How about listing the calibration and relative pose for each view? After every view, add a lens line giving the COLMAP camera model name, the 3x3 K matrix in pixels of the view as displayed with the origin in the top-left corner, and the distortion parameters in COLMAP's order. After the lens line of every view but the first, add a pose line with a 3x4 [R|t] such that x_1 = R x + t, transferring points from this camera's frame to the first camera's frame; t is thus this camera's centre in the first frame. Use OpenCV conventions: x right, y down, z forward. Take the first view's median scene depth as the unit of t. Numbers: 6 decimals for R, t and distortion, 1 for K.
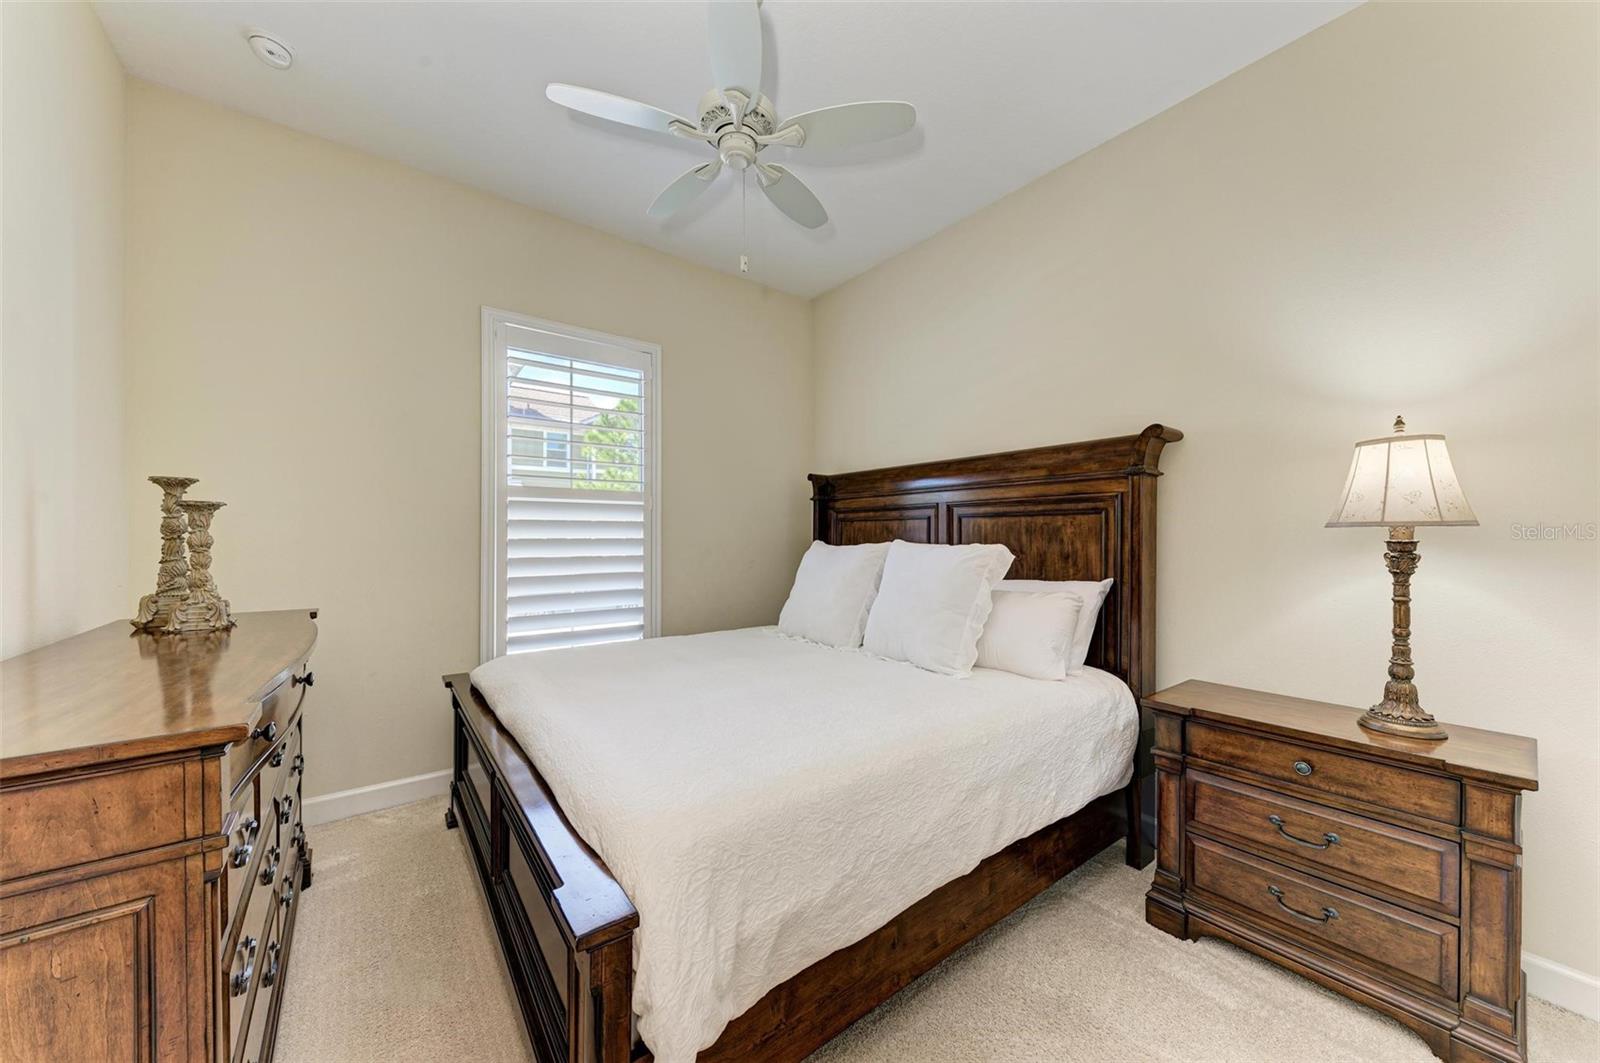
lens RADIAL K [[533.3, 0, 801.0], [0, 533.3, 539.2], [0, 0, 1]] dist [0.000272, 0.000016]
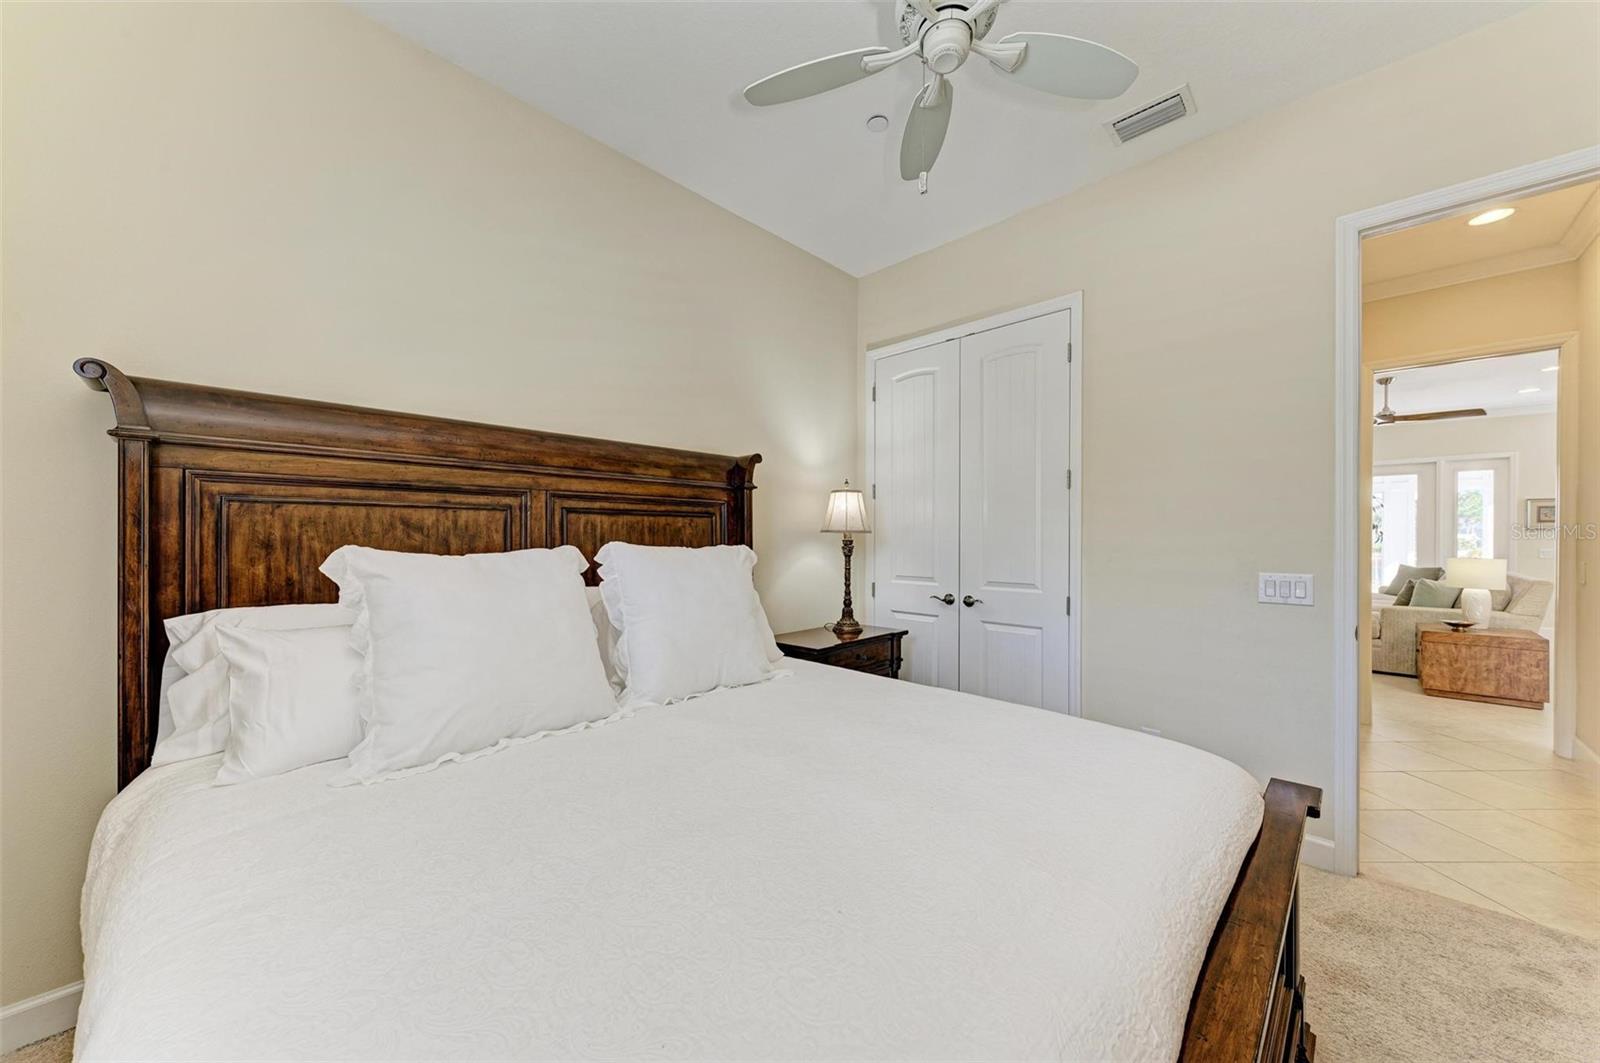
lens RADIAL K [[565.6, 0, 799.4], [0, 565.6, 534.0], [0, 0, 1]] dist [0.005025, -0.003082]
pose [[-0.137726, -0.006058, 0.990452, -0.639488], [-0.004556, 0.999975, 0.005483, -0.018226], [-0.990460, -0.003757, -0.137750, 0.921584]]
